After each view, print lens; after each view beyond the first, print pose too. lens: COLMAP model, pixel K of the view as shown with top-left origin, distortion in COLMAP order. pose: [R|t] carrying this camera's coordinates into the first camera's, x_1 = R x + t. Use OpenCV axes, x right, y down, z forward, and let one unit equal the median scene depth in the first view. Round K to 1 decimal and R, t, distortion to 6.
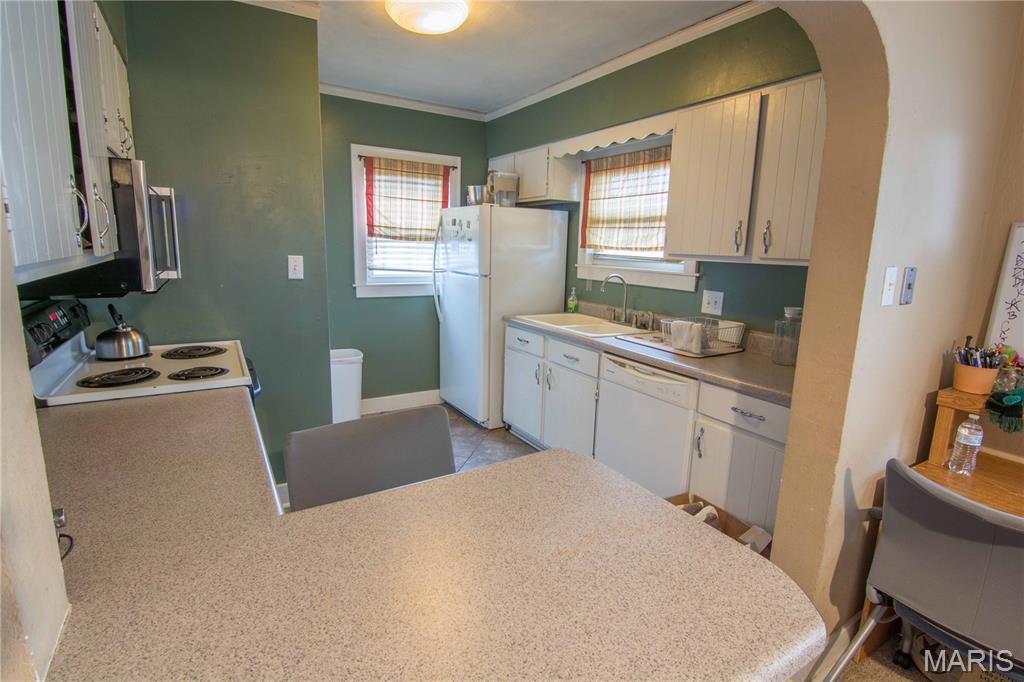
lens RADIAL K [[499.5, 0, 514.3], [0, 499.5, 341.7], [0, 0, 1]] dist [-0.020528, -0.000375]
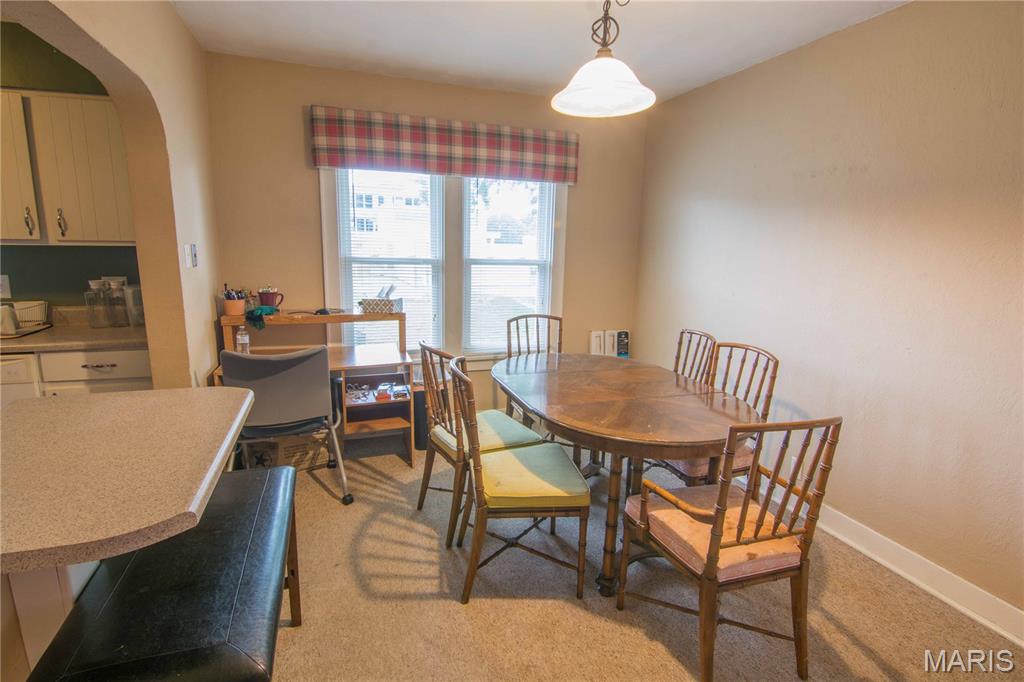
lens RADIAL K [[499.5, 0, 510.4], [0, 499.5, 344.2], [0, 0, 1]] dist [-0.020528, -0.000375]
pose [[0.214914, -0.213716, 0.952962, -0.458513], [0.167031, 0.969430, 0.179739, 0.040556], [-0.962243, 0.120546, 0.244042, -0.291695]]
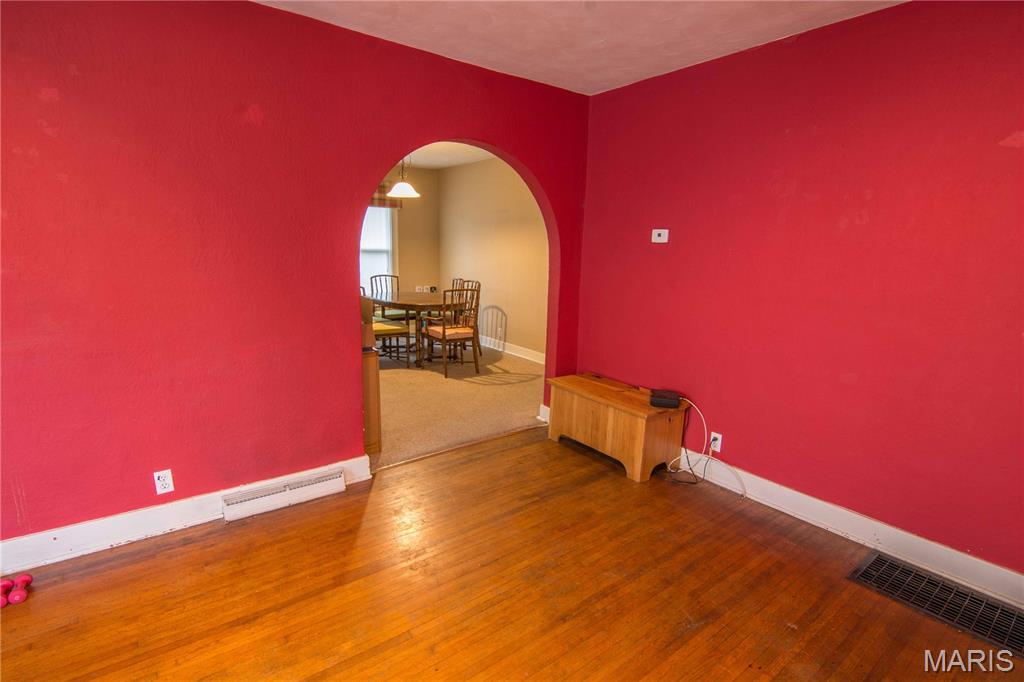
lens RADIAL K [[499.5, 0, 512.4], [0, 499.5, 338.8], [0, 0, 1]] dist [-0.020528, -0.000375]
pose [[-0.091275, -0.215562, 0.972215, -1.444590], [0.164315, 0.959648, 0.228202, 0.045211], [-0.982176, 0.180578, -0.052172, -0.443052]]
